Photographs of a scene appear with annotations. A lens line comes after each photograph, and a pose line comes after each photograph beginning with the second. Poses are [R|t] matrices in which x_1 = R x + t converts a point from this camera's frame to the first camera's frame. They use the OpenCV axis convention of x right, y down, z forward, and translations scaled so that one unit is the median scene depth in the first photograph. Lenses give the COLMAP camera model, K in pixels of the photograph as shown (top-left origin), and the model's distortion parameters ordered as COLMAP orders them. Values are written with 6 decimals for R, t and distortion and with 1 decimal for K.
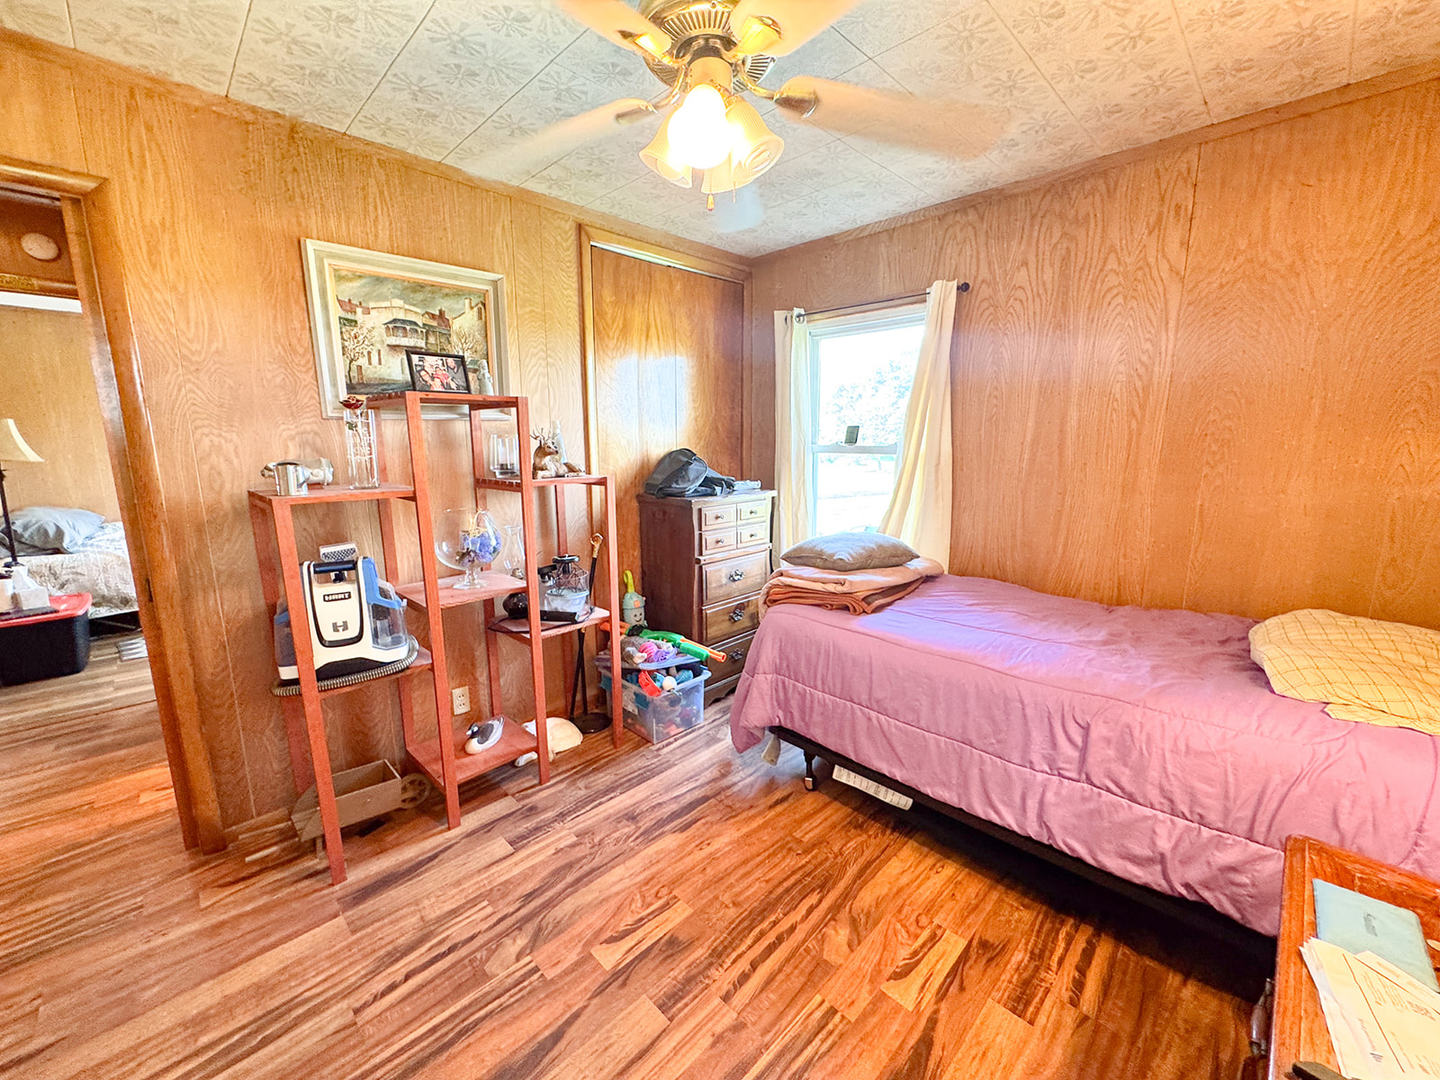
lens RADIAL K [[576.9, 0, 717.5], [0, 576.9, 539.5], [0, 0, 1]] dist [-0.003913, -0.000131]
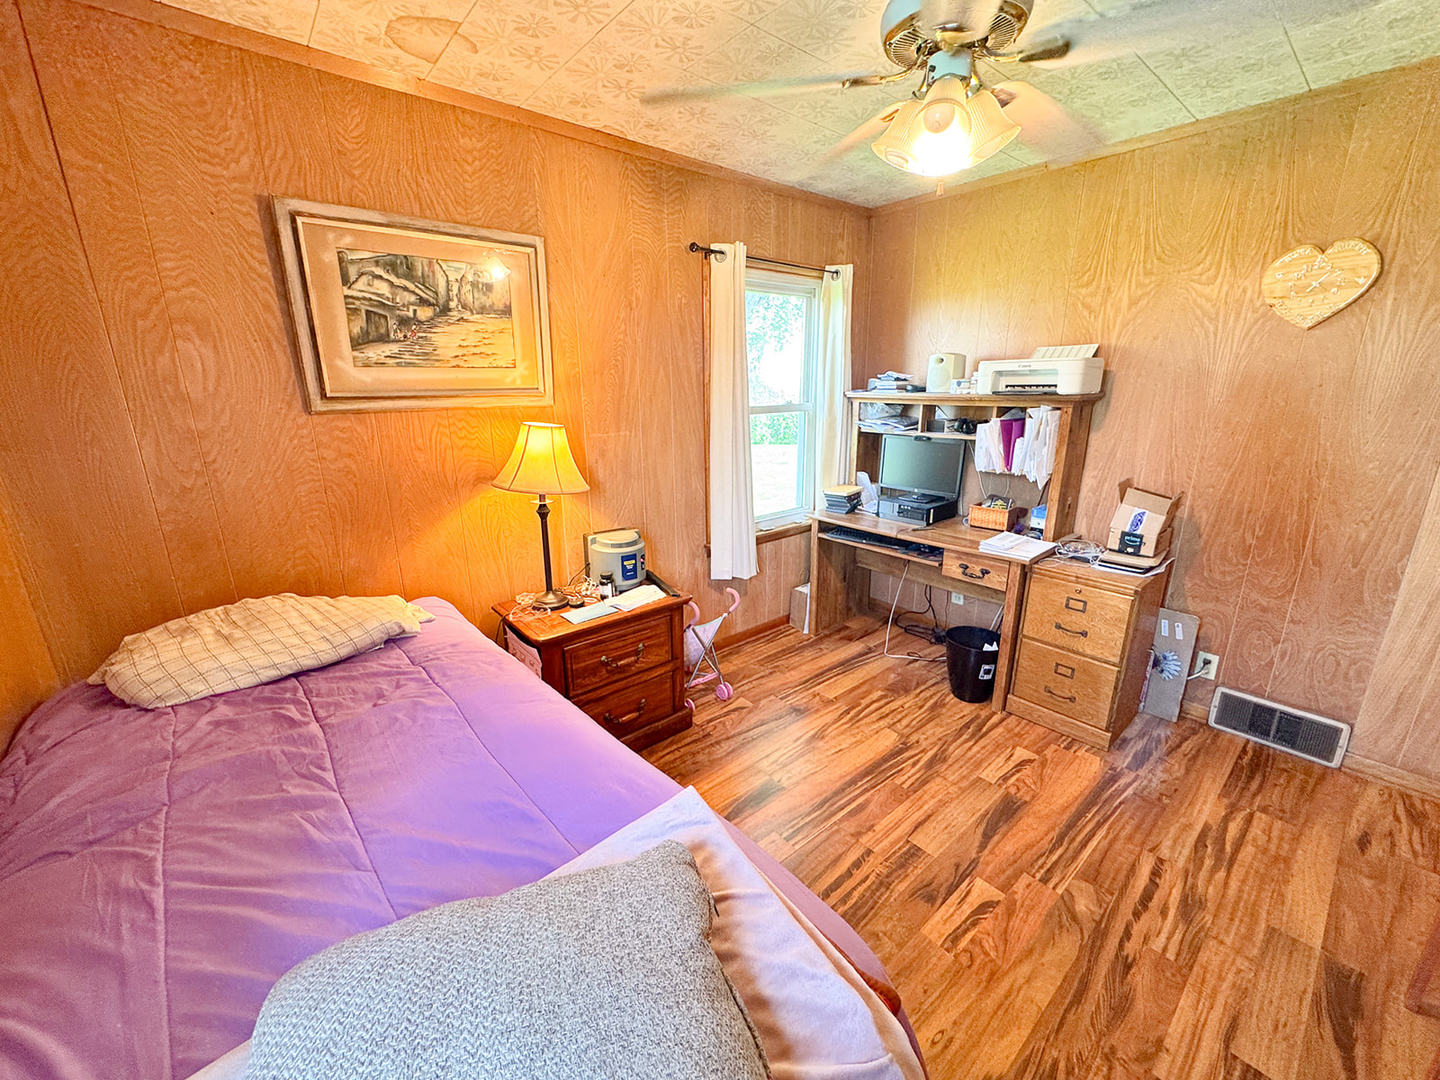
lens RADIAL K [[576.9, 0, 716.8], [0, 576.9, 539.1], [0, 0, 1]] dist [-0.003913, -0.000131]
pose [[-0.996436, -0.010002, 0.083754, 0.230012], [0.027189, 0.901860, 0.431171, -0.358316], [-0.079847, 0.431912, -0.898374, 1.707375]]
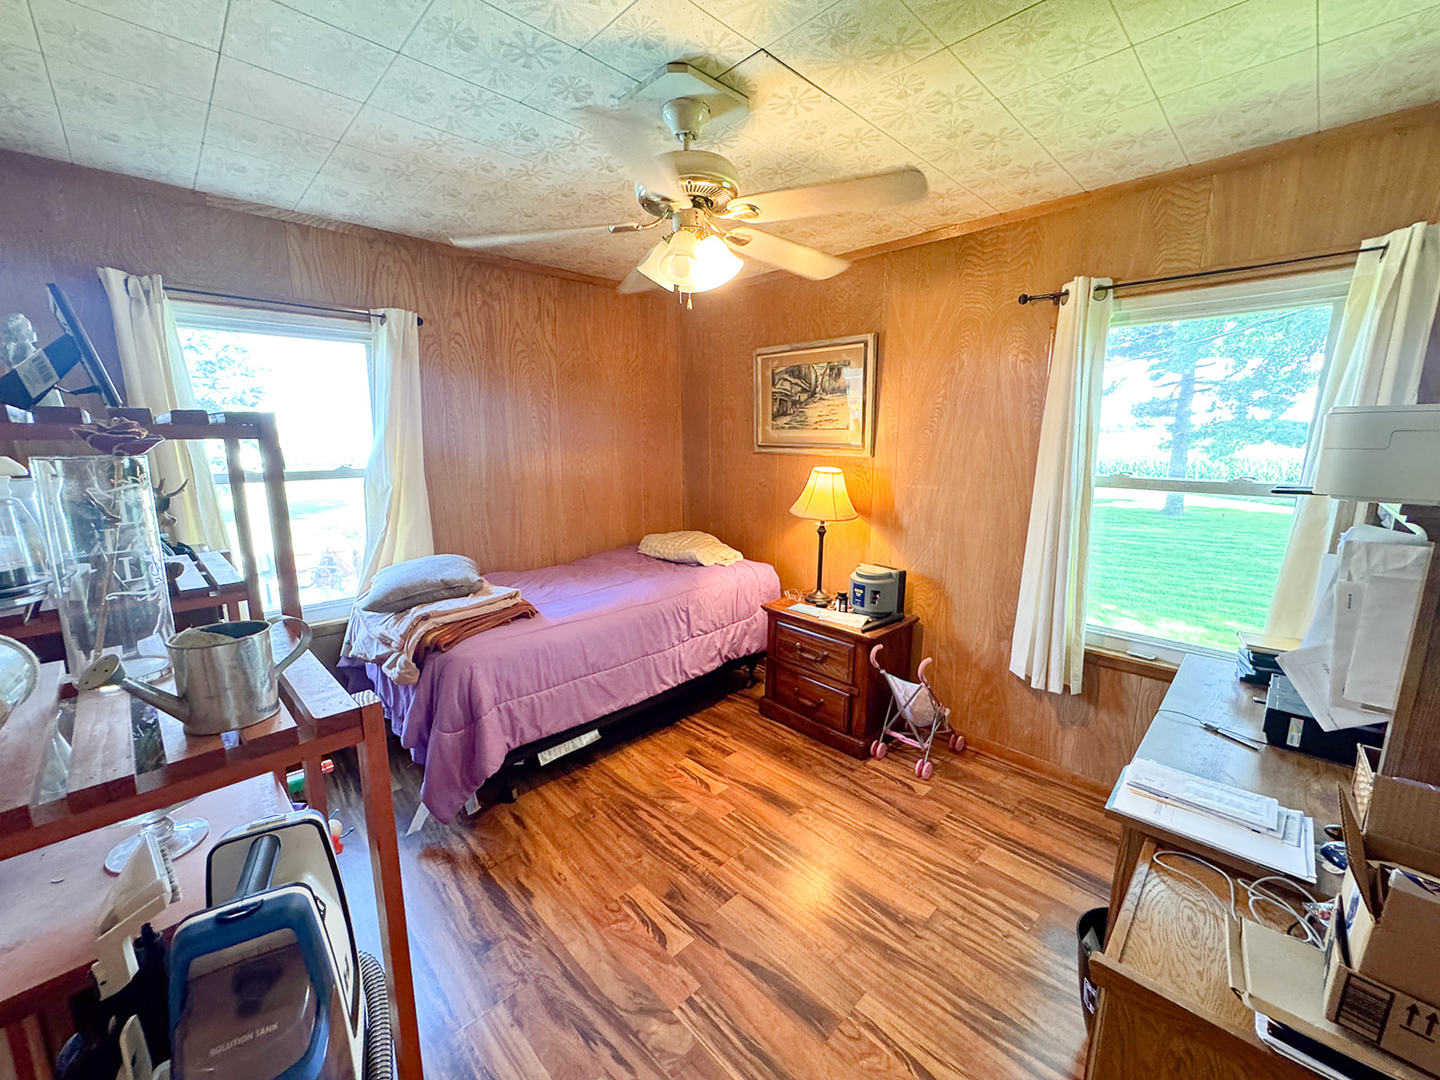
lens RADIAL K [[576.9, 0, 721.0], [0, 576.9, 538.6], [0, 0, 1]] dist [-0.003913, -0.000131]
pose [[0.006290, -0.178111, 0.983990, -1.121865], [0.176530, 0.968753, 0.174224, -0.202097], [-0.984275, 0.172608, 0.037535, 0.733134]]
